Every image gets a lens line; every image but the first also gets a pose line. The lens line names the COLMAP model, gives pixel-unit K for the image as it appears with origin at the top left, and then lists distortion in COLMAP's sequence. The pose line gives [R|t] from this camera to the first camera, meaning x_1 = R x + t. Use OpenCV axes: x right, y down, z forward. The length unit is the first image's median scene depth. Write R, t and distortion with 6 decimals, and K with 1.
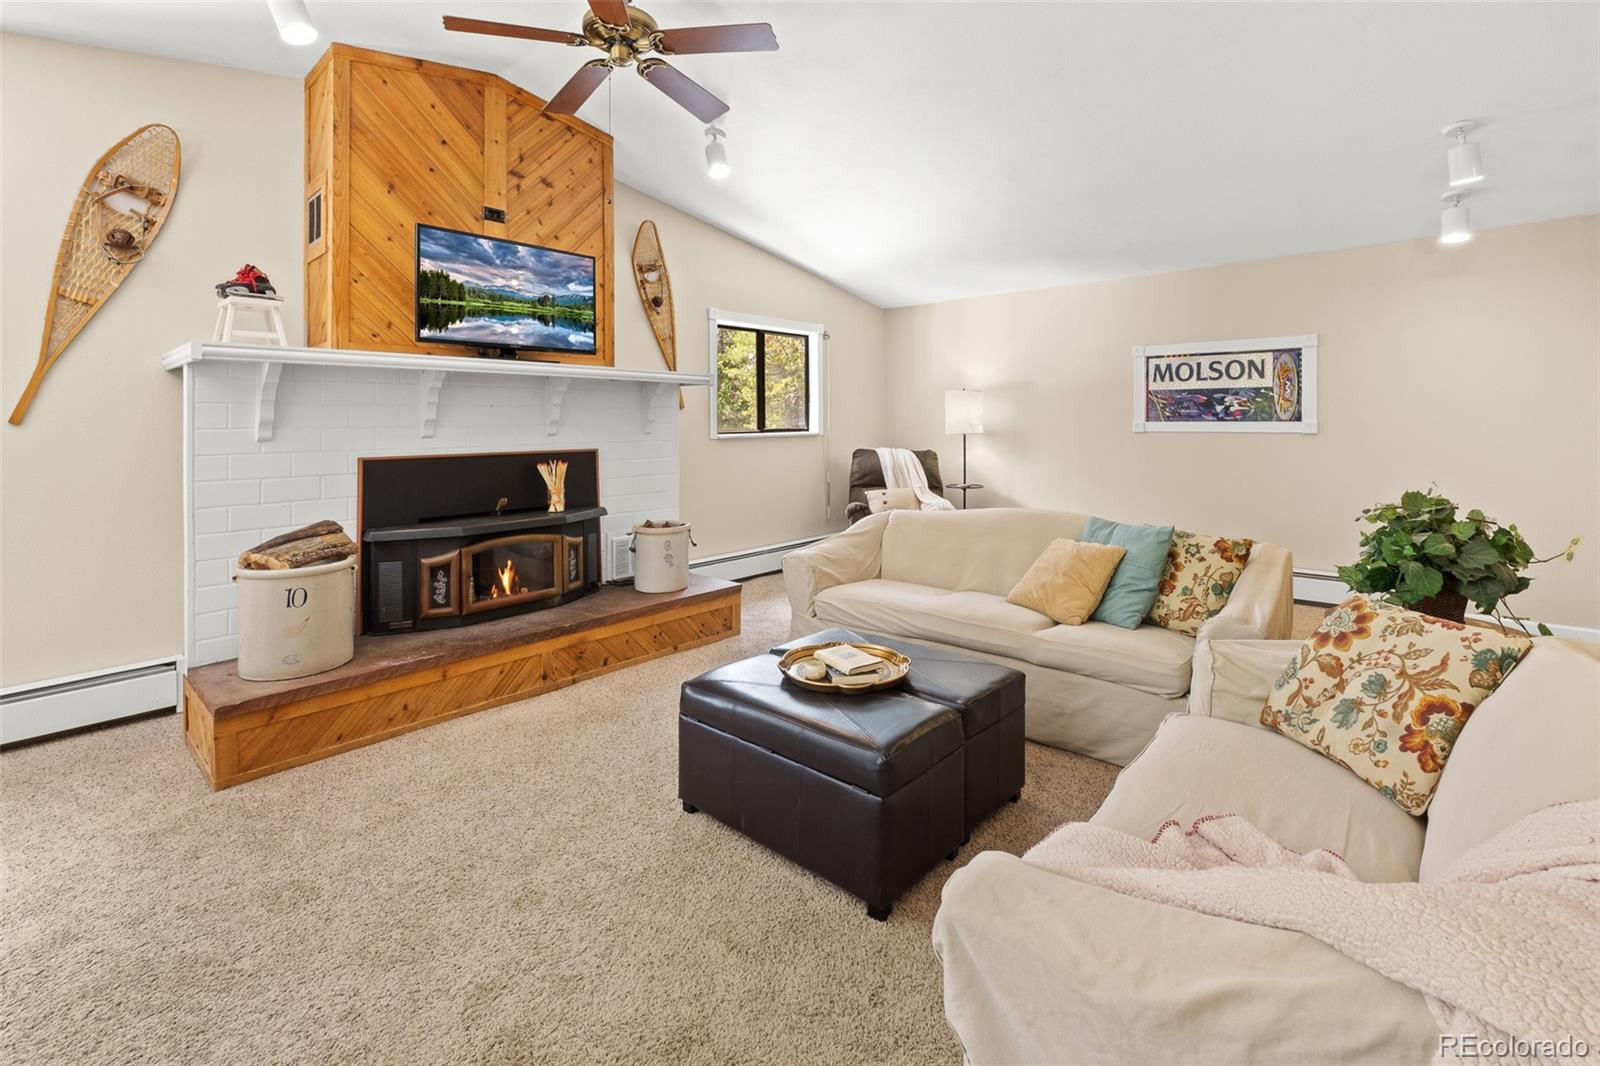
lens RADIAL K [[701.1, 0, 805.8], [0, 701.1, 423.5], [0, 0, 1]] dist [-0.008284, -0.000123]
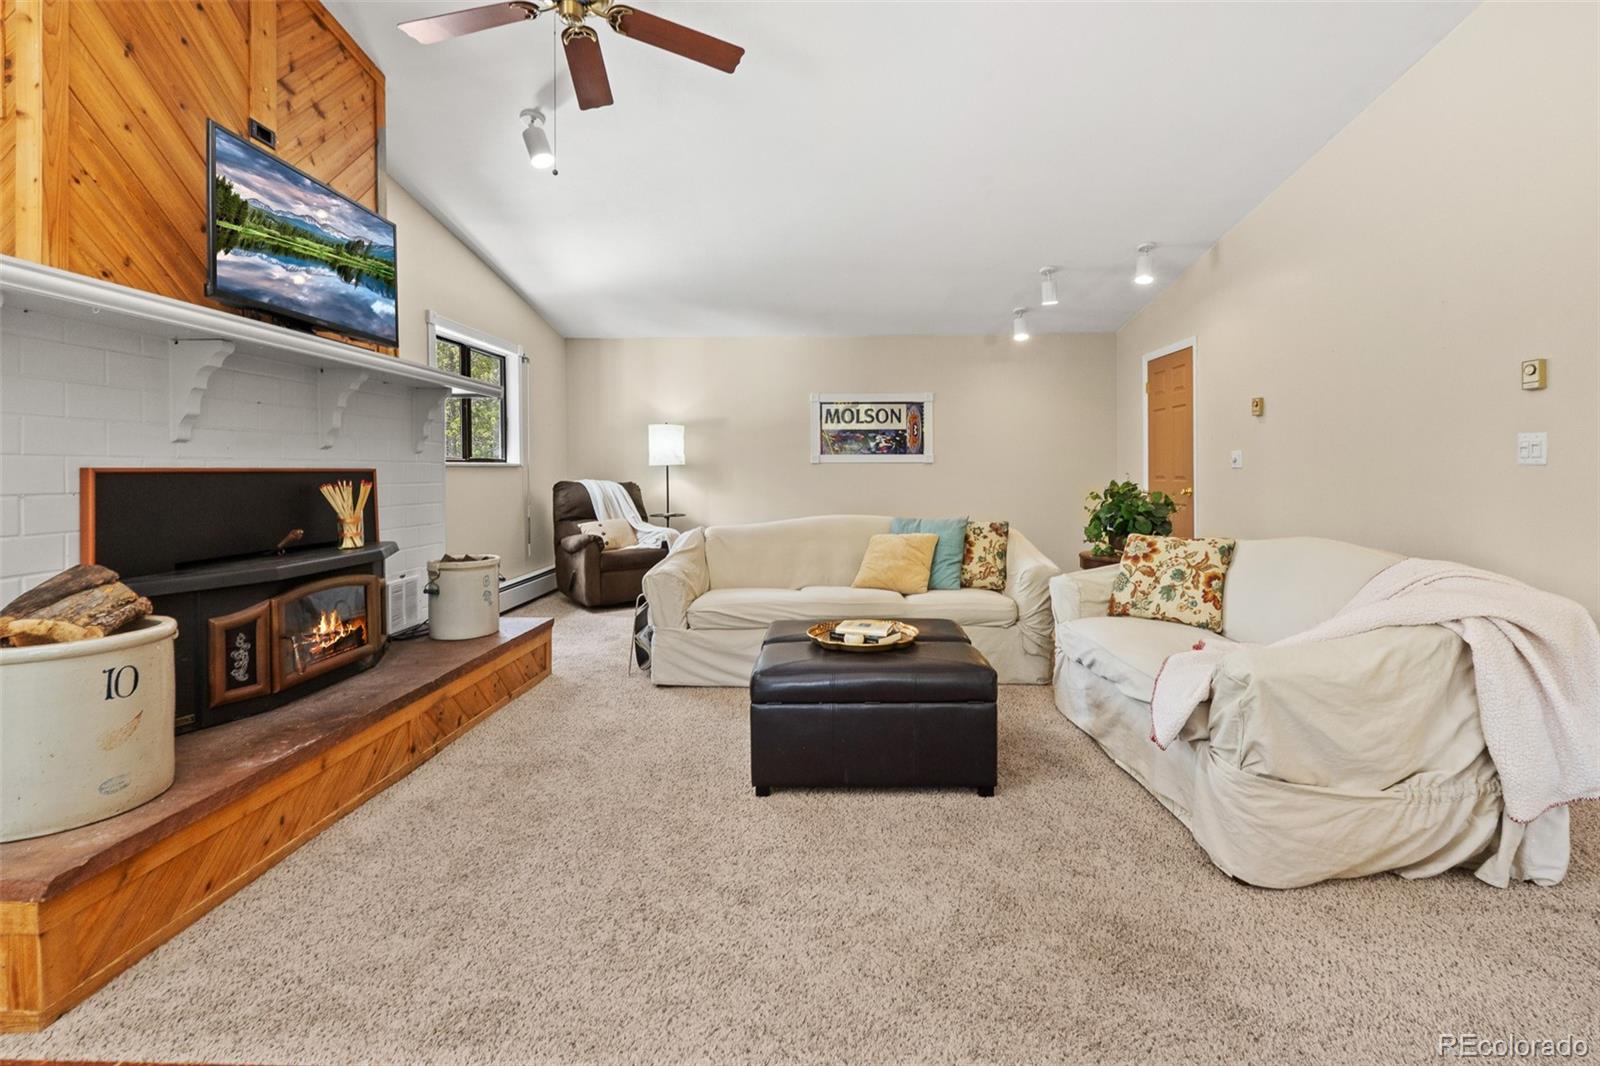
lens RADIAL K [[701.1, 0, 822.2], [0, 701.1, 468.3], [0, 0, 1]] dist [-0.008284, -0.000123]
pose [[0.757944, 0.004465, 0.652304, -0.526450], [0.002079, 0.999955, -0.009260, 0.054644], [-0.652316, 0.008374, 0.757901, 0.106391]]
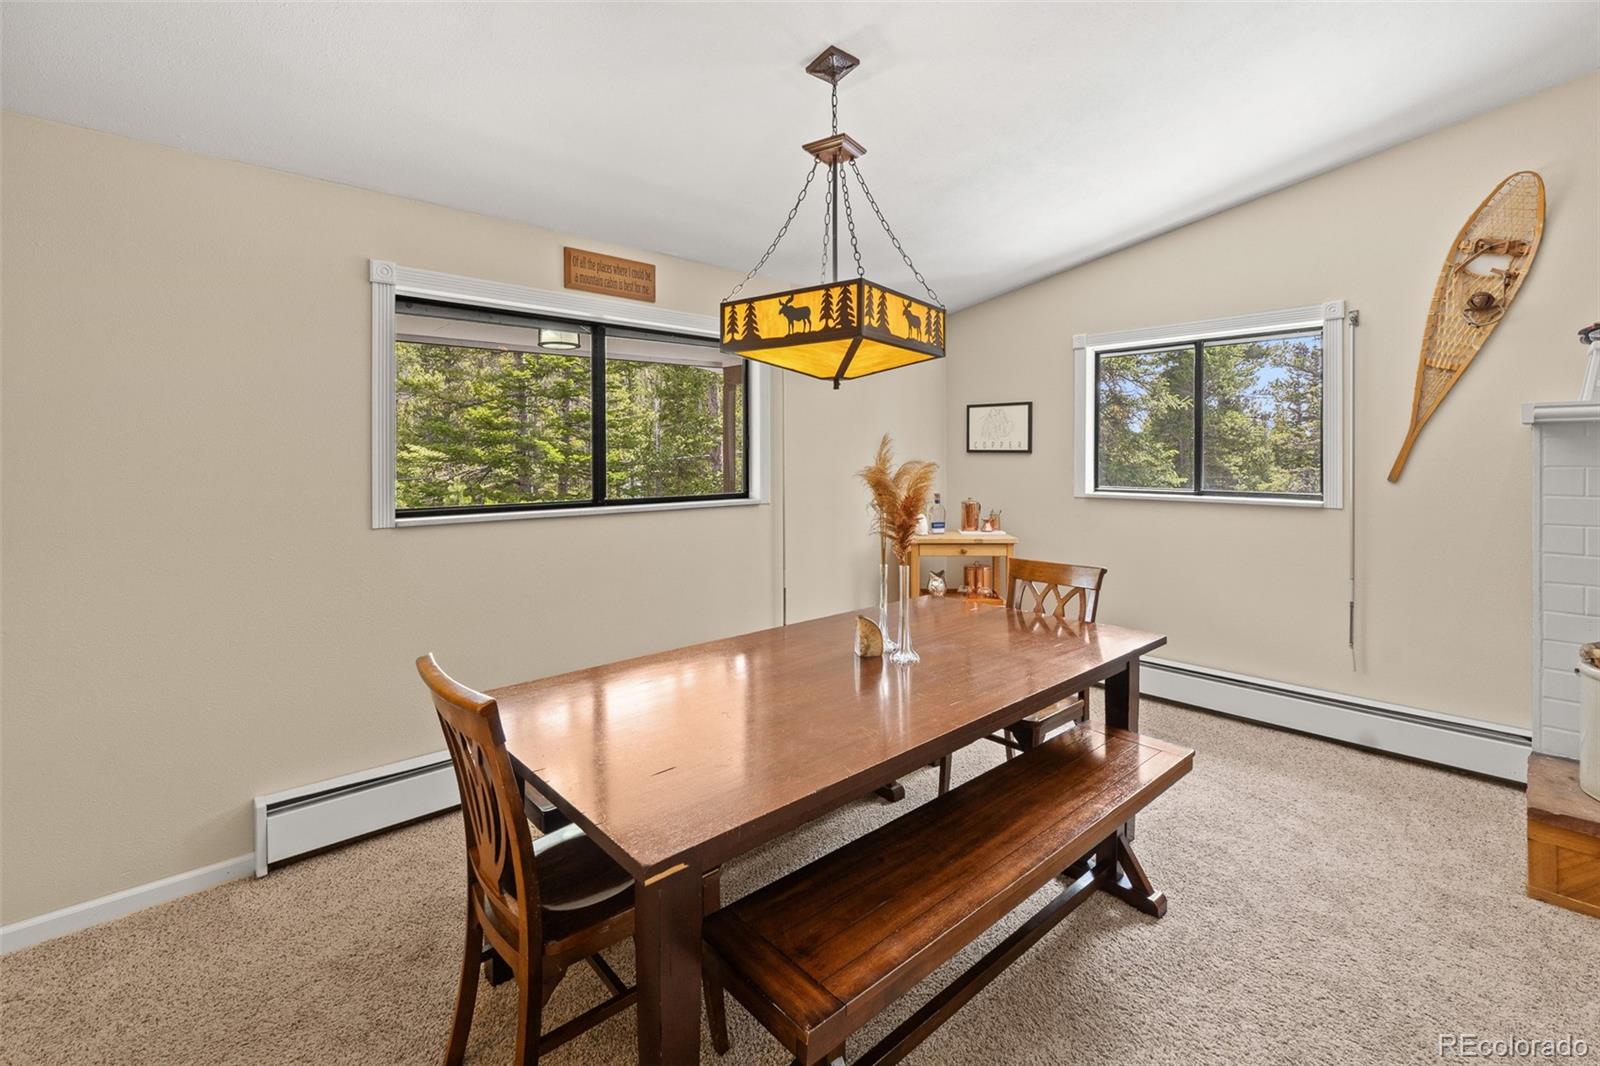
lens RADIAL K [[701.1, 0, 795.0], [0, 701.1, 457.7], [0, 0, 1]] dist [-0.008284, -0.000123]
pose [[-0.095720, 0.009028, -0.995367, 0.107616], [0.003554, 0.999956, 0.008728, -0.044899], [0.995402, -0.002702, -0.095748, 0.089107]]
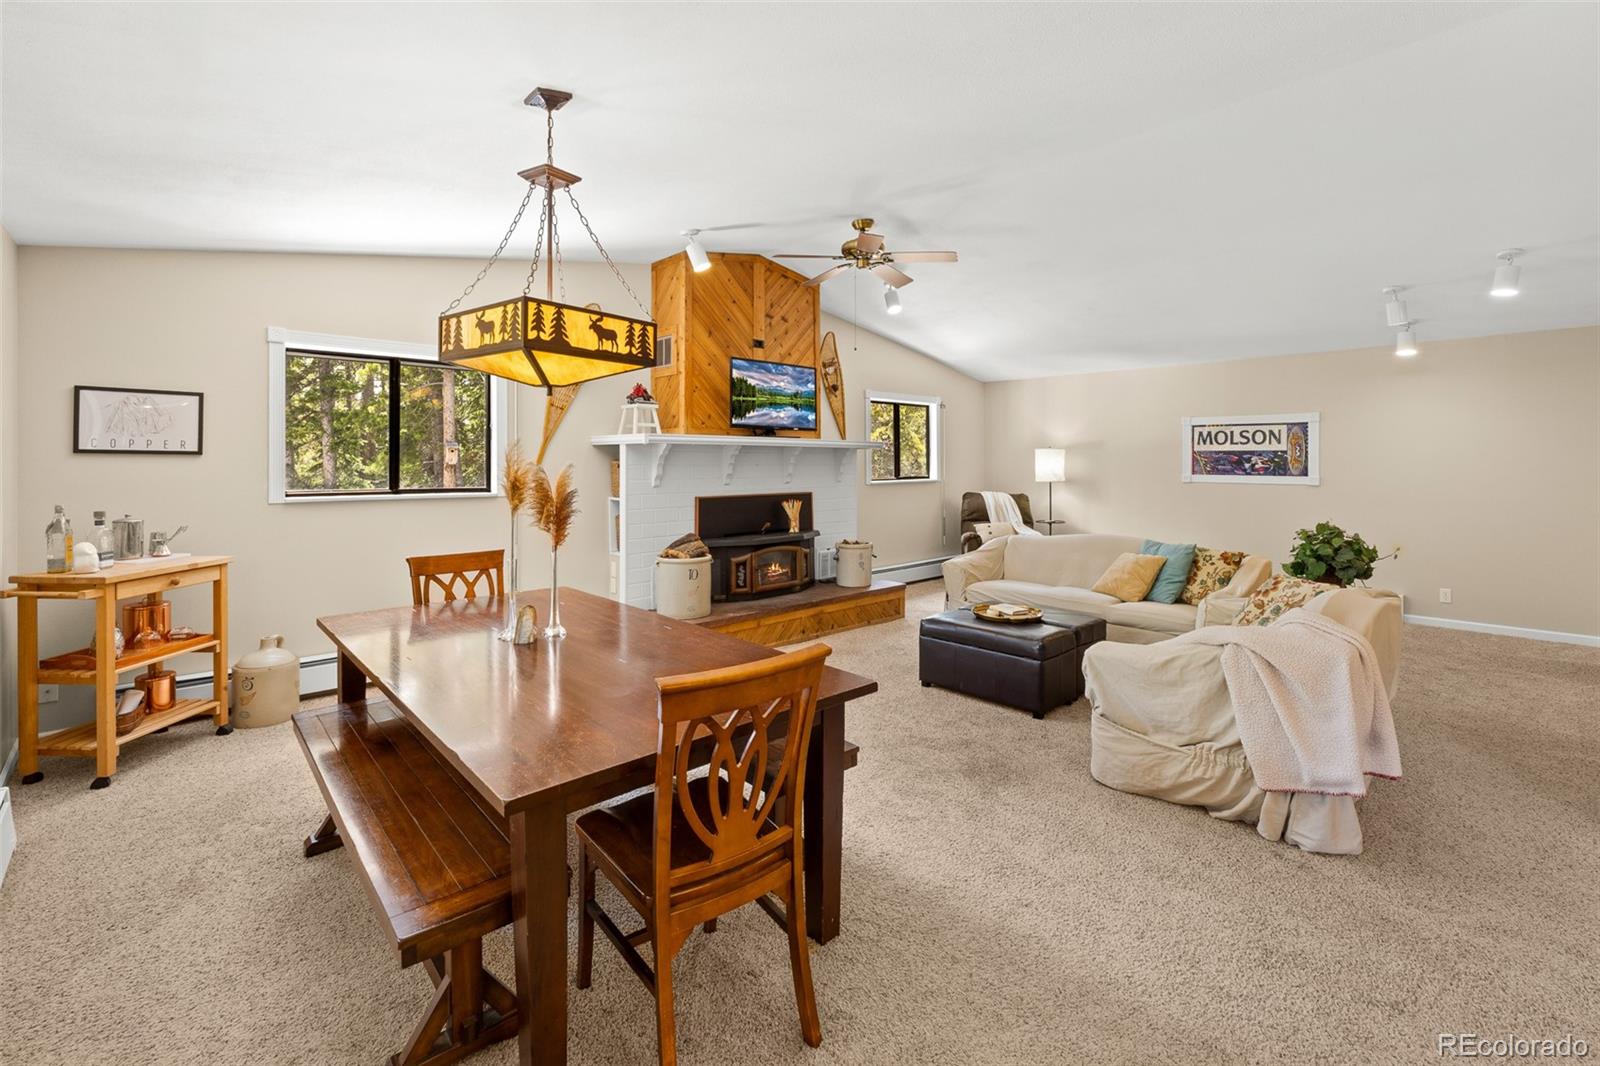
lens RADIAL K [[701.1, 0, 812.7], [0, 701.1, 448.7], [0, 0, 1]] dist [-0.008284, -0.000123]
pose [[0.997408, 0.006671, -0.071649, -0.231039], [-0.007901, 0.999826, -0.016887, -0.038965], [0.071524, 0.017409, 0.997287, -0.631934]]
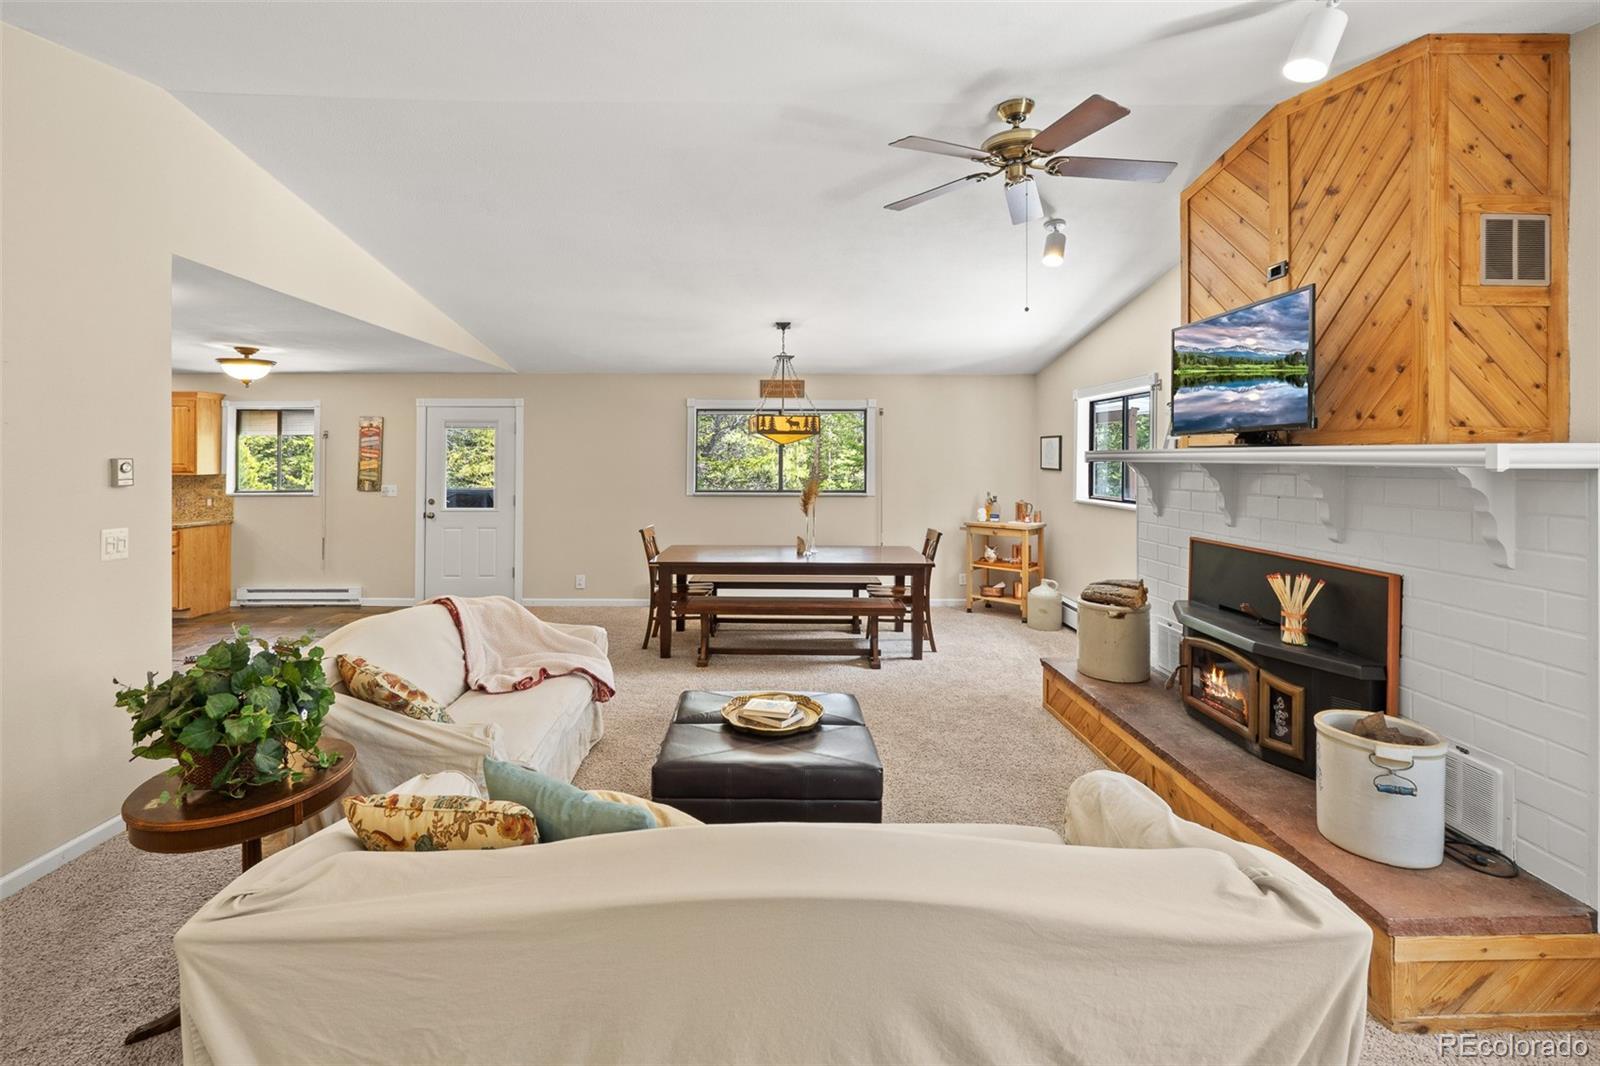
lens RADIAL K [[701.1, 0, 791.6], [0, 701.1, 451.2], [0, 0, 1]] dist [-0.008284, -0.000123]
pose [[-0.730804, -0.001844, -0.682585, 0.619846], [0.002486, 0.999983, -0.005363, -0.086478], [0.682583, -0.005616, -0.730787, 1.347098]]
